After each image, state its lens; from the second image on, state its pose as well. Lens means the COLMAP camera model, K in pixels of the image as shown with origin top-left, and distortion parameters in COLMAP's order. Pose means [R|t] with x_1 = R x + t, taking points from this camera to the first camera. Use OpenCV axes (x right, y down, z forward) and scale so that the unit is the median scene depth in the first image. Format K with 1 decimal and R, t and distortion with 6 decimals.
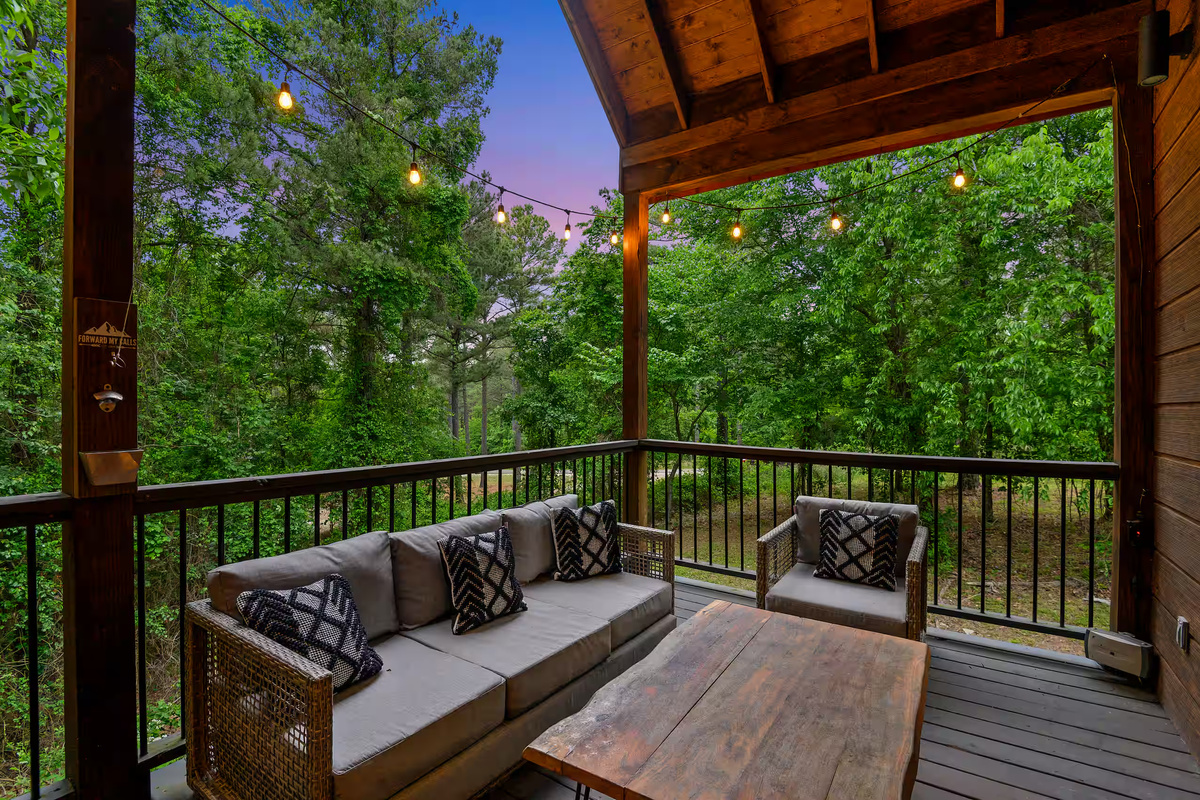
lens RADIAL K [[553.7, 0, 581.8], [0, 553.7, 402.7], [0, 0, 1]] dist [-0.025245, -0.000174]
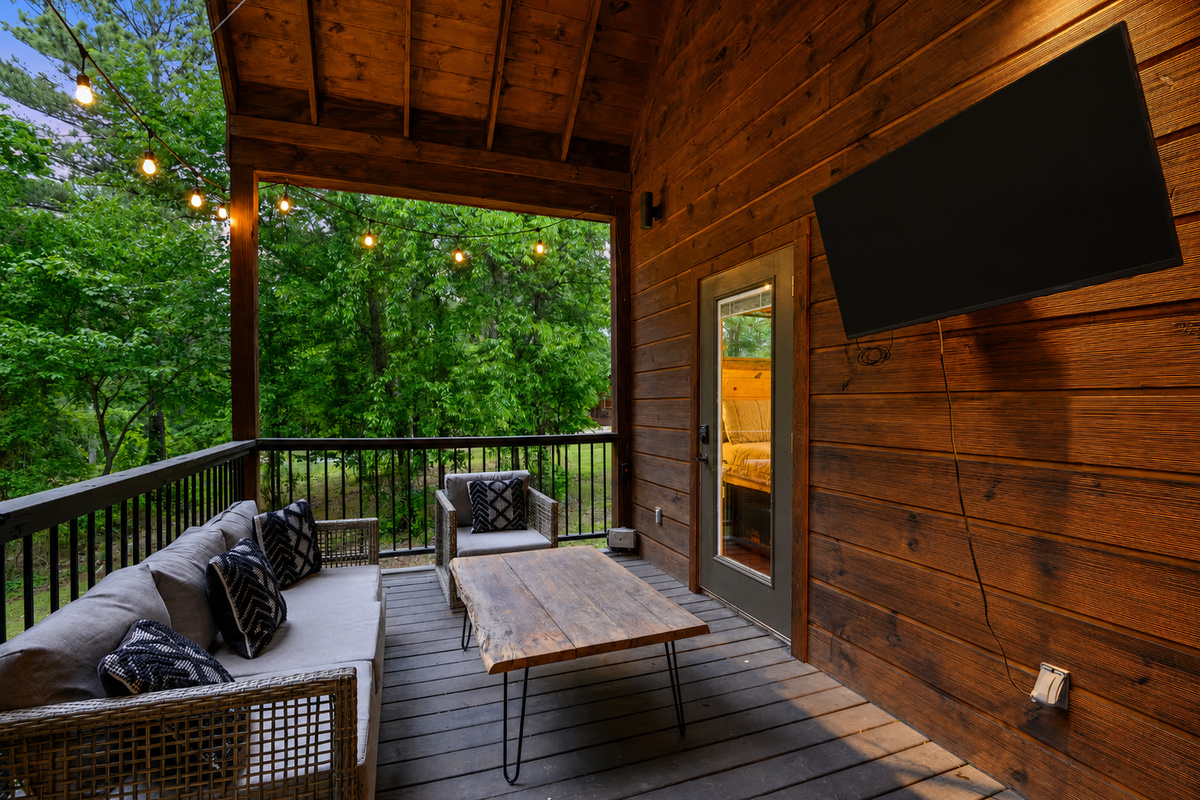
lens RADIAL K [[547.5, 0, 596.9], [0, 547.5, 397.1], [0, 0, 1]] dist [0.001932, -0.000545]
pose [[0.574966, -0.000641, 0.818177, -0.470141], [0.003961, 0.999990, -0.002000, -0.000029], [-0.818168, 0.004391, 0.574963, 0.022092]]
